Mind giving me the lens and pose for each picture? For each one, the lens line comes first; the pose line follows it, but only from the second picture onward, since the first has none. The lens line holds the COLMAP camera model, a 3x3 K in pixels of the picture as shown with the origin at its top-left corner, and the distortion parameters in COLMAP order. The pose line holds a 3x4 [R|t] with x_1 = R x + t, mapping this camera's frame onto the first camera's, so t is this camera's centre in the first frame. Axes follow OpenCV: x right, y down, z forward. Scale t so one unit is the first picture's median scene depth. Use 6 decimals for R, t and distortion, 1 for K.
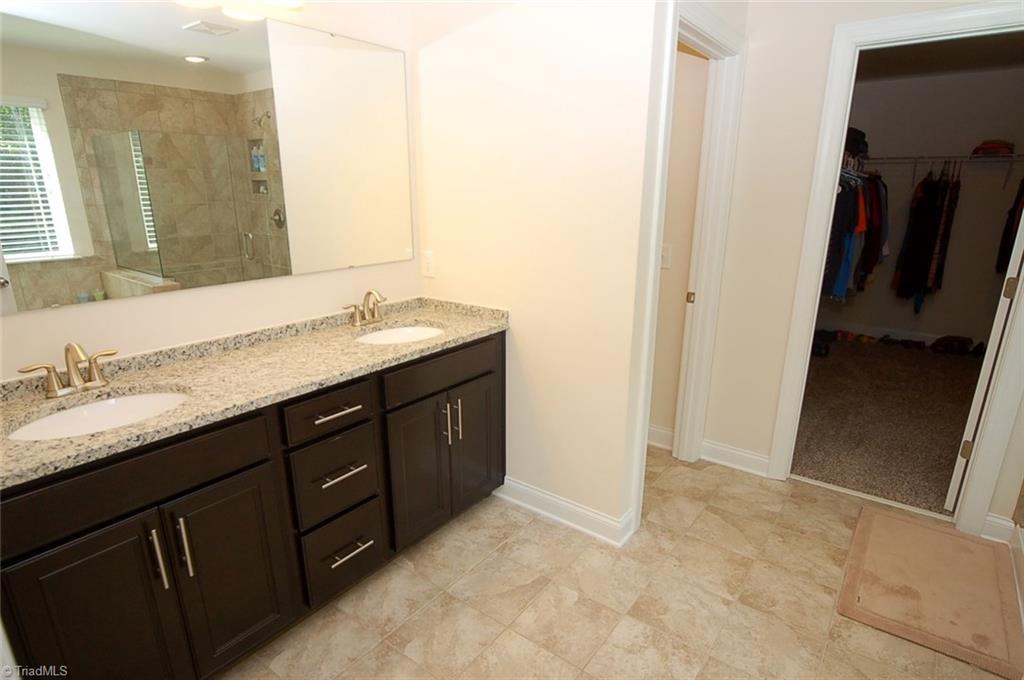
lens RADIAL K [[546.8, 0, 507.7], [0, 546.8, 355.3], [0, 0, 1]] dist [-0.005738, -0.000750]
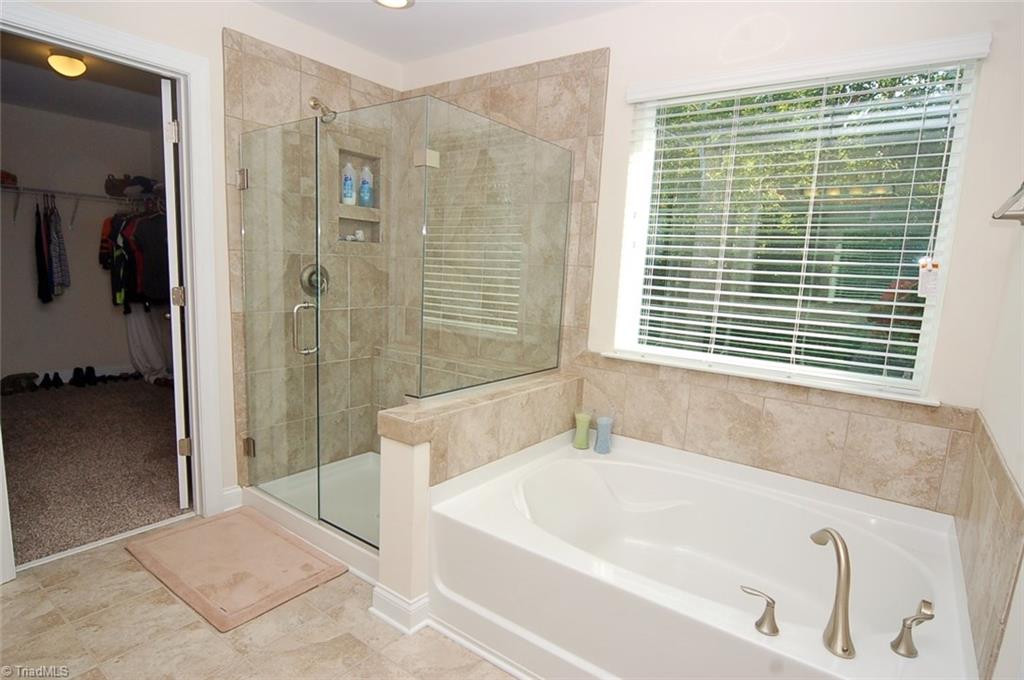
lens RADIAL K [[546.8, 0, 507.7], [0, 546.8, 355.3], [0, 0, 1]] dist [-0.005738, -0.000750]
pose [[-0.006698, -0.161457, 0.986857, -0.211162], [0.239305, 0.957945, 0.158351, -0.021948], [-0.970921, 0.237220, 0.032221, 0.290104]]
